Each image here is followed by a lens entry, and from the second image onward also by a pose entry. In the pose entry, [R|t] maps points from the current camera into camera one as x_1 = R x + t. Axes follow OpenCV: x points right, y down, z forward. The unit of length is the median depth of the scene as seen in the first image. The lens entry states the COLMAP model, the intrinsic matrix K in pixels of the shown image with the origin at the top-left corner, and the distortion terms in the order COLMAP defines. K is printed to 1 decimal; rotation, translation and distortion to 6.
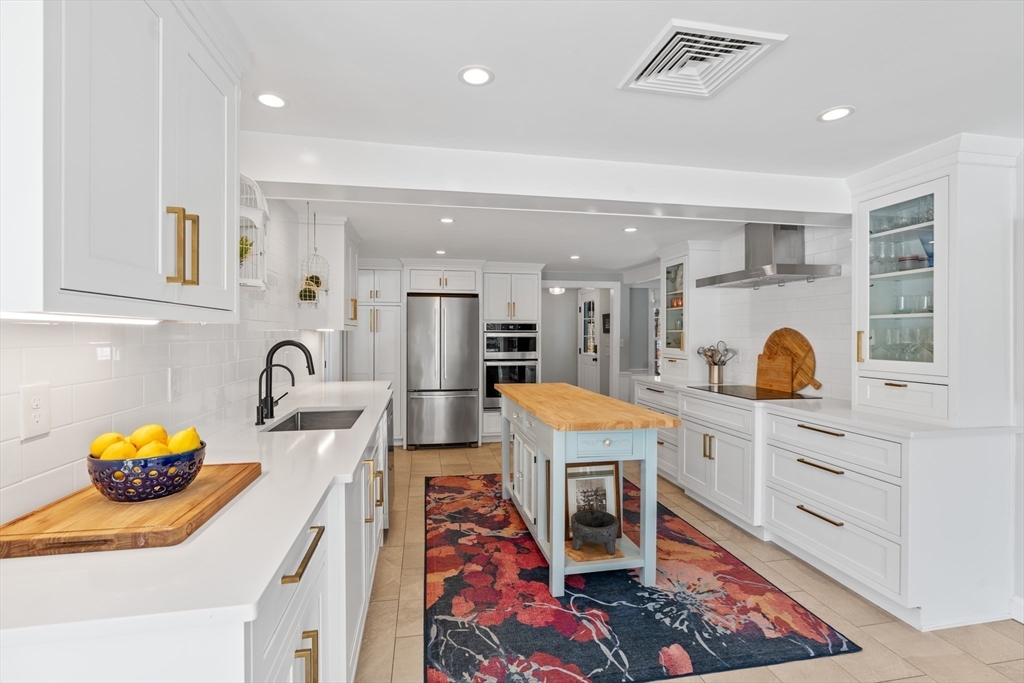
lens RADIAL K [[463.1, 0, 514.0], [0, 463.1, 338.1], [0, 0, 1]] dist [-0.002859, -0.000145]
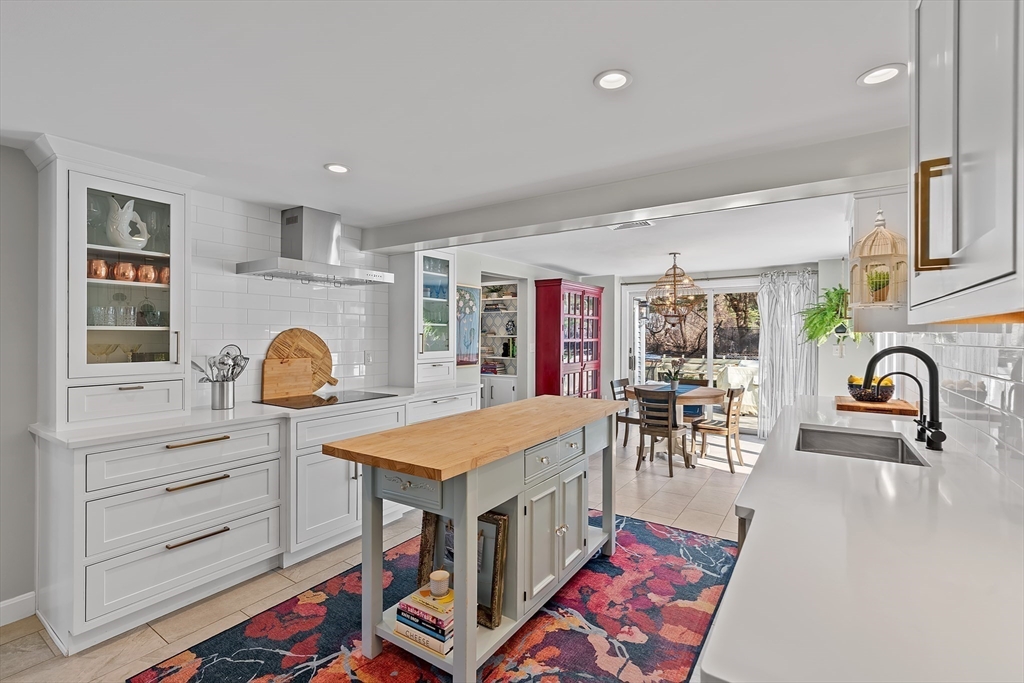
lens RADIAL K [[463.1, 0, 515.5], [0, 463.1, 334.9], [0, 0, 1]] dist [-0.002859, -0.000145]
pose [[-0.714031, -0.004003, 0.700103, -0.516902], [0.001606, 0.999972, 0.007356, -0.019925], [-0.700113, 0.006377, -0.714004, 1.827685]]
